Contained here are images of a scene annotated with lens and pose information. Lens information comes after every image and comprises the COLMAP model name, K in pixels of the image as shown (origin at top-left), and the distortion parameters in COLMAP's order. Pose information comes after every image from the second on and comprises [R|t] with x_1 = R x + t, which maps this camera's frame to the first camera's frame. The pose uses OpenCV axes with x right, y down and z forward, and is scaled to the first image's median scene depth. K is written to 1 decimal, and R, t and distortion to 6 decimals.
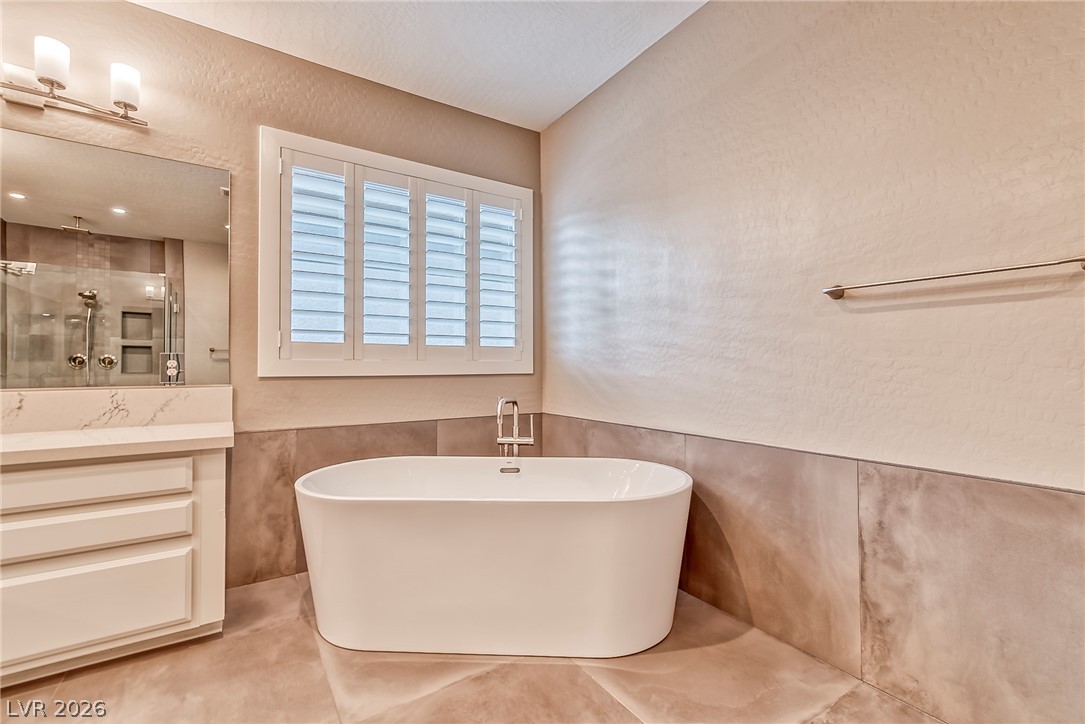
lens RADIAL K [[473.7, 0, 554.3], [0, 473.7, 361.0], [0, 0, 1]] dist [0.000382, 0.000137]
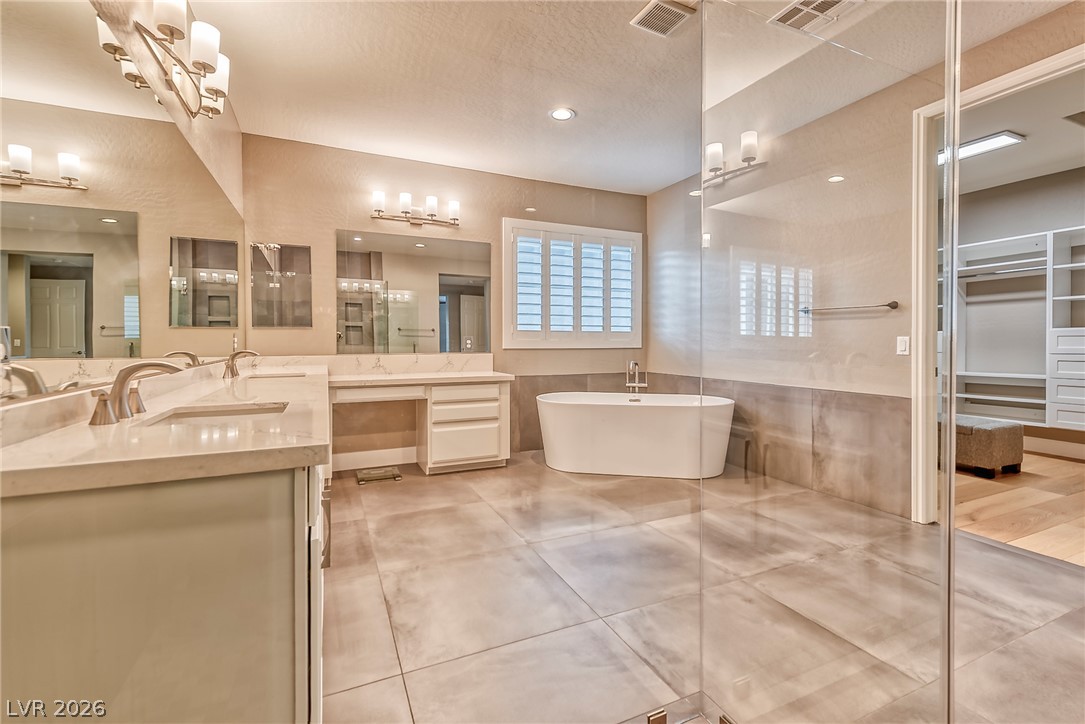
lens RADIAL K [[457.2, 0, 541.6], [0, 457.2, 343.8], [0, 0, 1]] dist [0.001737, 0.000020]
pose [[0.982568, 0.007015, -0.185771, -0.115263], [-0.002865, 0.999741, 0.022596, -0.027055], [0.185881, -0.021670, 0.982333, -0.769611]]
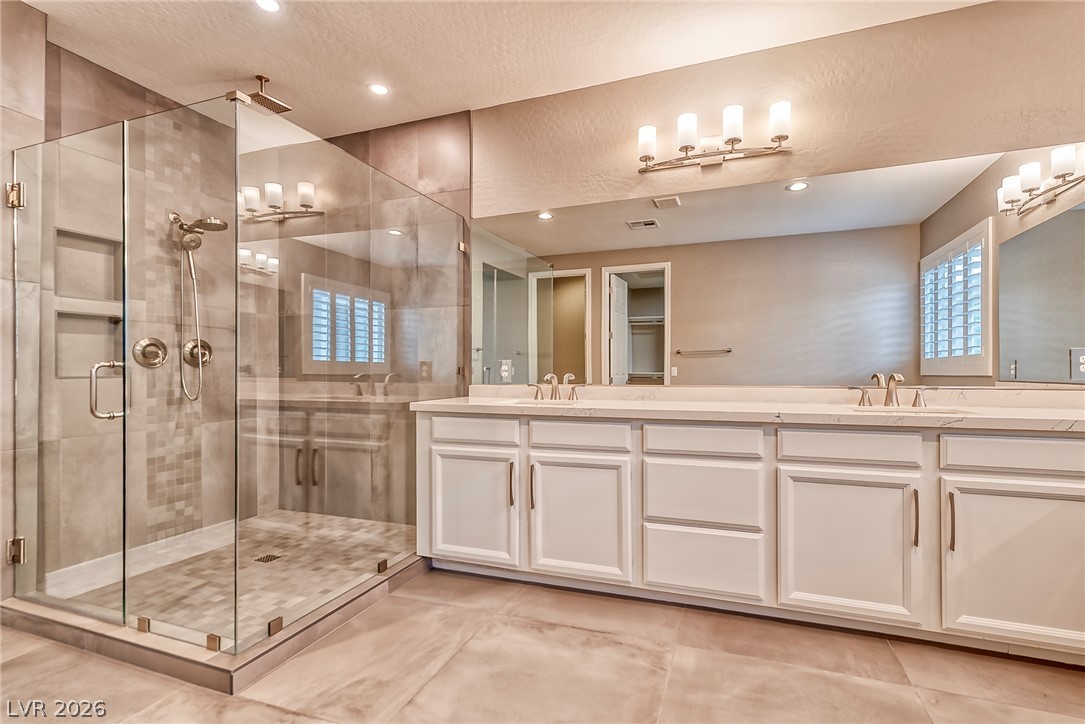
lens RADIAL K [[483.1, 0, 554.8], [0, 483.1, 364.4], [0, 0, 1]] dist [0.003532, 0.000322]
pose [[-0.791475, 0.001398, -0.611200, 0.016628], [0.012940, 0.999812, -0.014469, 0.003962], [0.611064, -0.019361, -0.791344, 0.449006]]
